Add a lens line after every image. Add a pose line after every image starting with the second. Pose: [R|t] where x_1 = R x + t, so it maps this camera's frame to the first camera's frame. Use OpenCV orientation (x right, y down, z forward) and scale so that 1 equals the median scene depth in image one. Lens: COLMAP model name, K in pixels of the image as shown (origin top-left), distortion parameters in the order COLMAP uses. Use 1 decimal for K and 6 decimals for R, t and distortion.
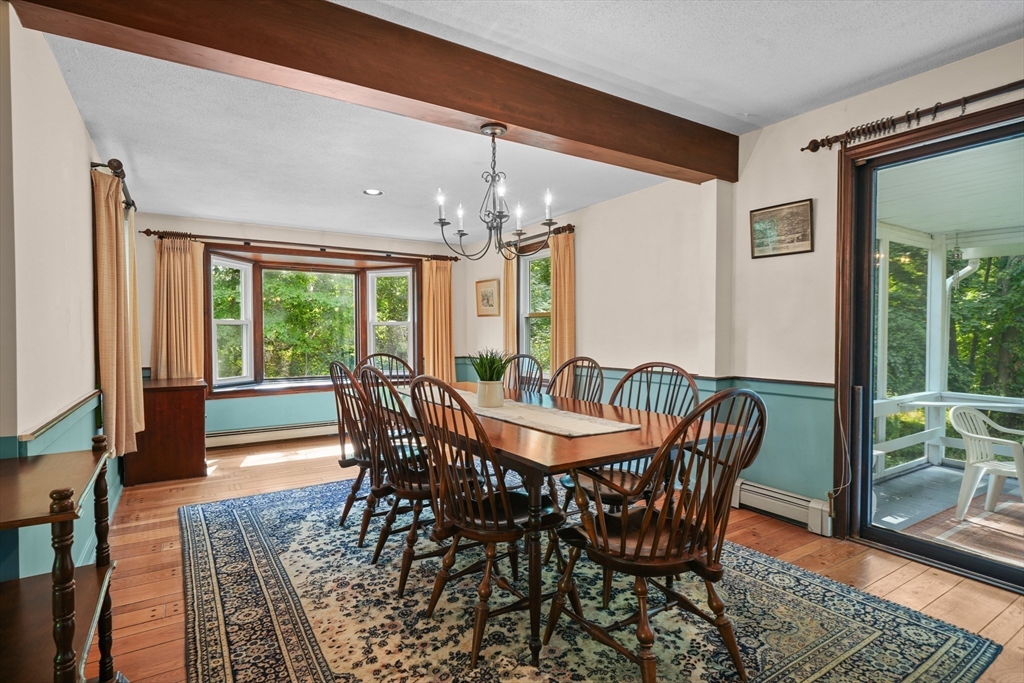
lens RADIAL K [[514.9, 0, 500.4], [0, 514.9, 344.3], [0, 0, 1]] dist [0.000251, -0.000095]
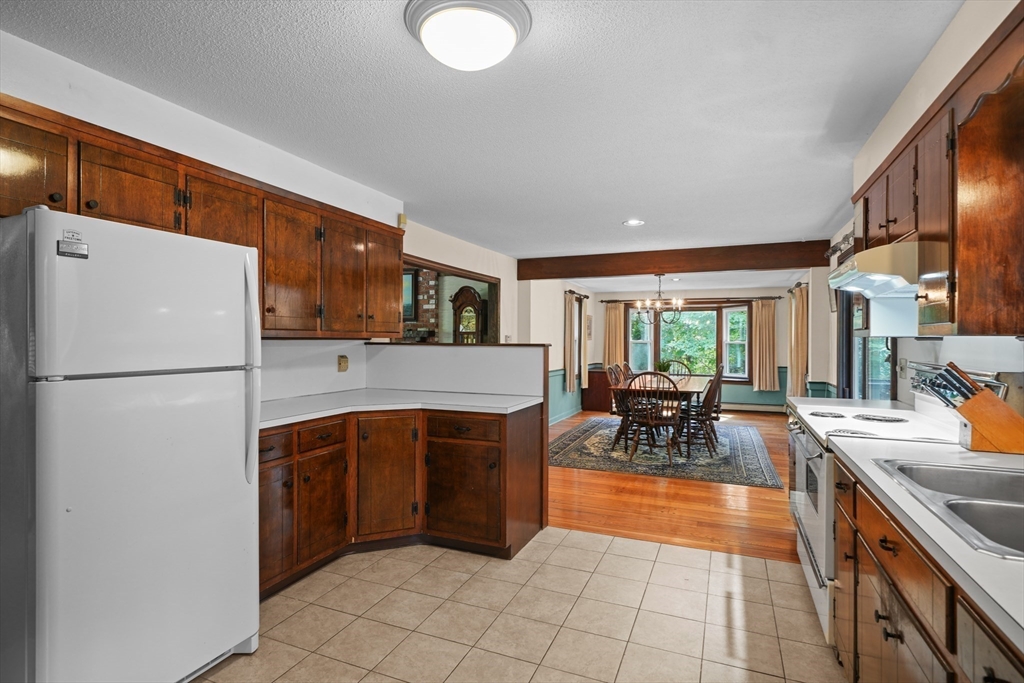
lens RADIAL K [[514.9, 0, 500.3], [0, 514.9, 338.5], [0, 0, 1]] dist [0.000251, -0.000095]
pose [[0.562987, 0.004453, -0.826454, 1.509549], [-0.024884, 0.999623, -0.011566, -0.039533], [0.826091, 0.027077, 0.562886, -1.004377]]
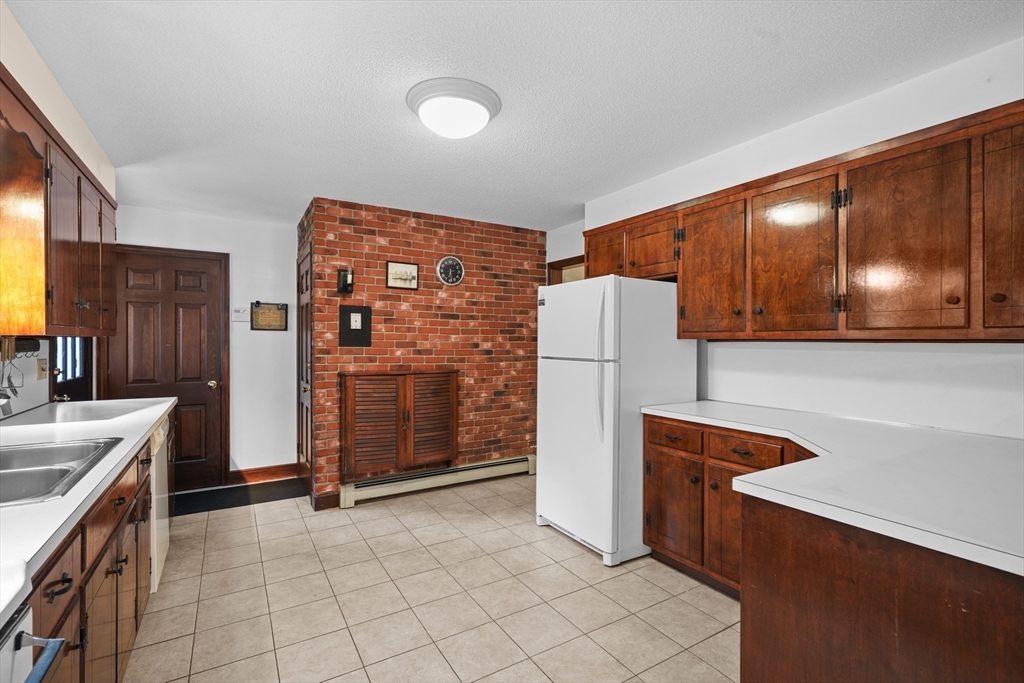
lens RADIAL K [[458.2, 0, 506.0], [0, 458.2, 342.1], [0, 0, 1]] dist [-0.003527, 0.000253]
pose [[-0.999873, 0.001835, 0.015839, 0.852192], [0.002263, 0.999632, 0.027027, -0.061985], [-0.015783, 0.027059, -0.999509, 0.094929]]
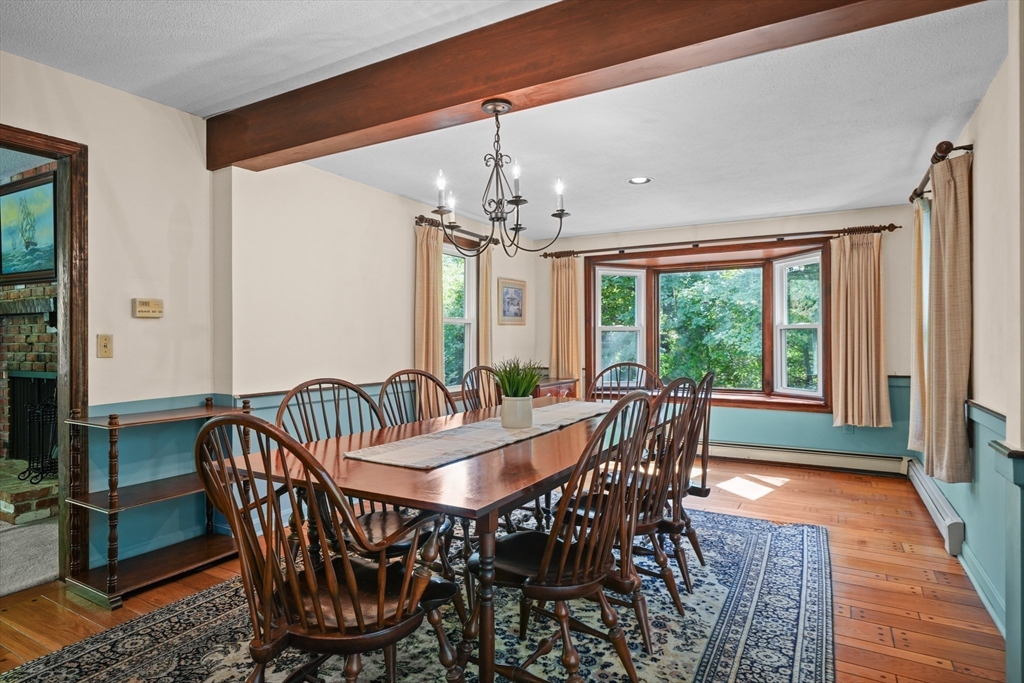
lens RADIAL K [[564.7, 0, 504.1], [0, 564.7, 339.2], [0, 0, 1]] dist [0.005463, -0.001896]
pose [[0.467259, 0.002868, -0.884116, 0.748501], [-0.019814, 0.999778, -0.007228, -0.015444], [0.883898, 0.020895, 0.467212, 0.510459]]
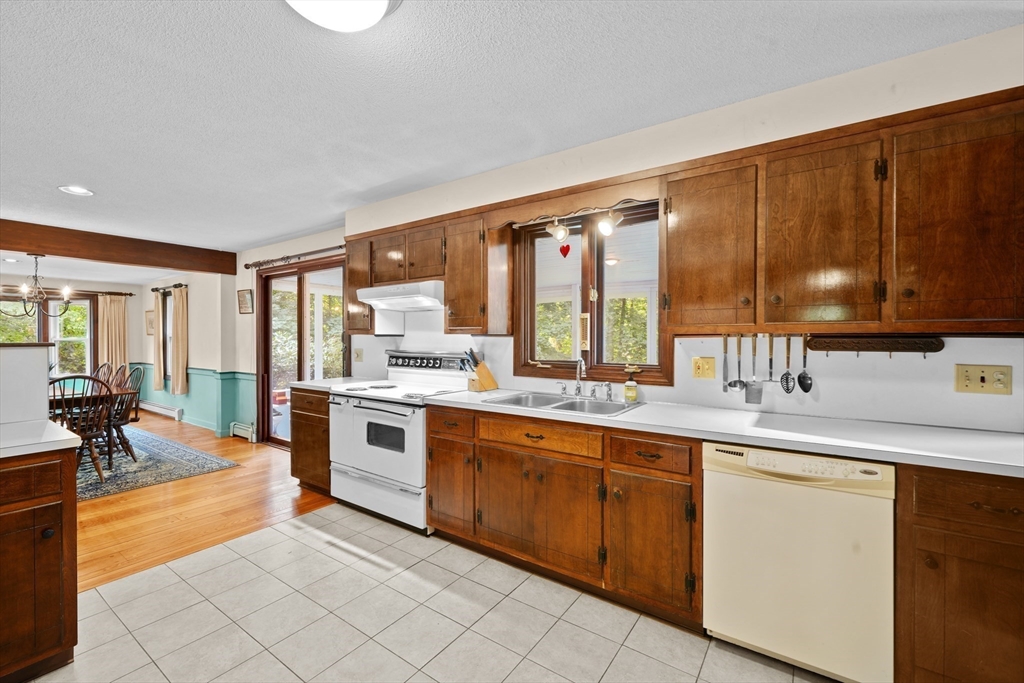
lens RADIAL K [[436.0, 0, 499.0], [0, 436.0, 341.0], [0, 0, 1]] dist [0.003592, -0.001246]
pose [[0.926624, 0.001685, 0.375986, 0.939277], [0.004325, 0.999876, -0.015142, -0.031921], [-0.375965, 0.015657, 0.926501, -1.182953]]
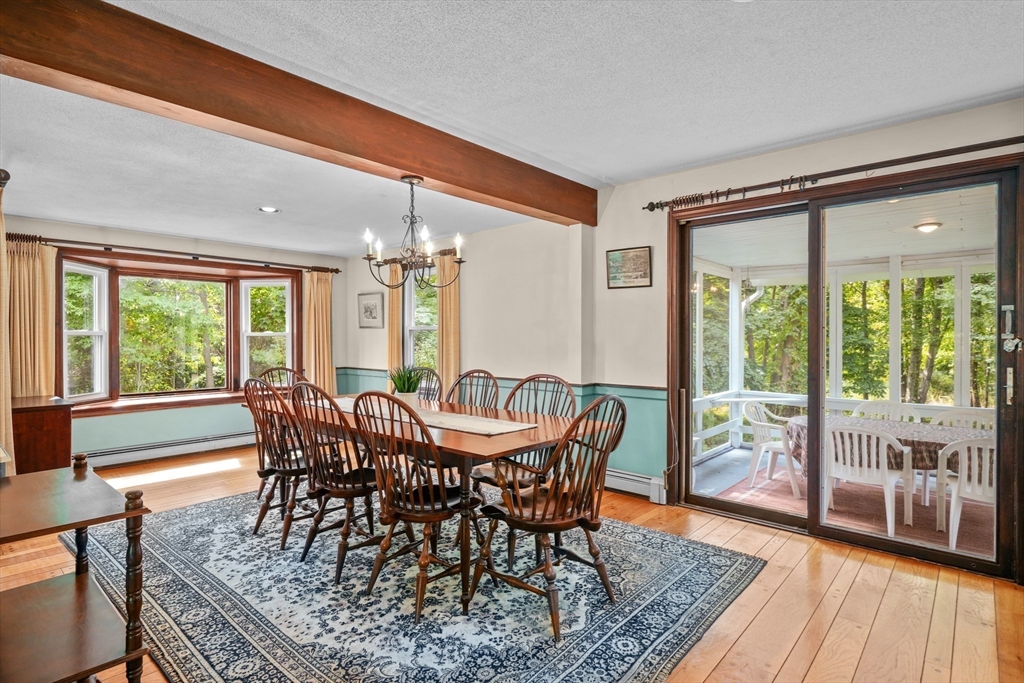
lens RADIAL K [[526.9, 0, 500.8], [0, 526.9, 340.0], [0, 0, 1]] dist [-0.001201, 0.000198]
pose [[0.962658, 0.000648, 0.270719, -0.128870], [0.004182, 0.999842, -0.017267, -0.024467], [-0.270688, 0.017754, 0.962503, -0.190149]]
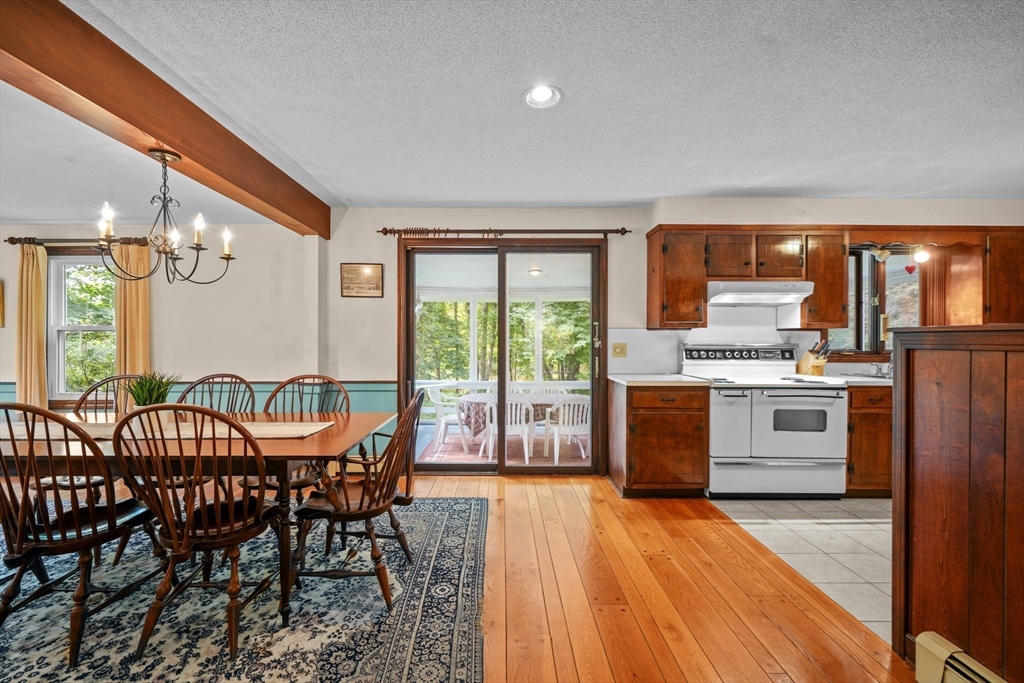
lens RADIAL K [[436.0, 0, 505.0], [0, 436.0, 340.9], [0, 0, 1]] dist [0.003592, -0.001246]
pose [[0.524789, 0.000165, 0.851233, -0.350359], [0.016557, 0.999809, -0.010402, -0.029635], [-0.851072, 0.019552, 0.524686, -0.011465]]
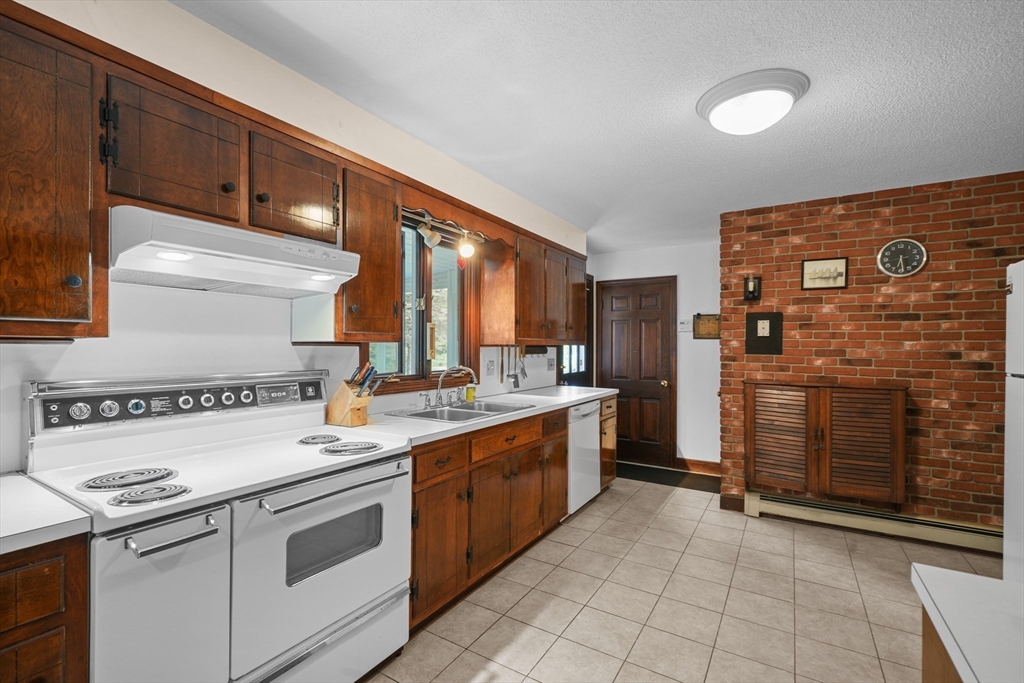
lens RADIAL K [[451.5, 0, 503.6], [0, 451.5, 345.8], [0, 0, 1]] dist [-0.008417, -0.000221]
pose [[-0.433085, 0.004268, 0.901343, 0.478209], [0.019363, 0.999802, 0.004569, -0.058293], [-0.901145, 0.019431, -0.433082, -0.012046]]
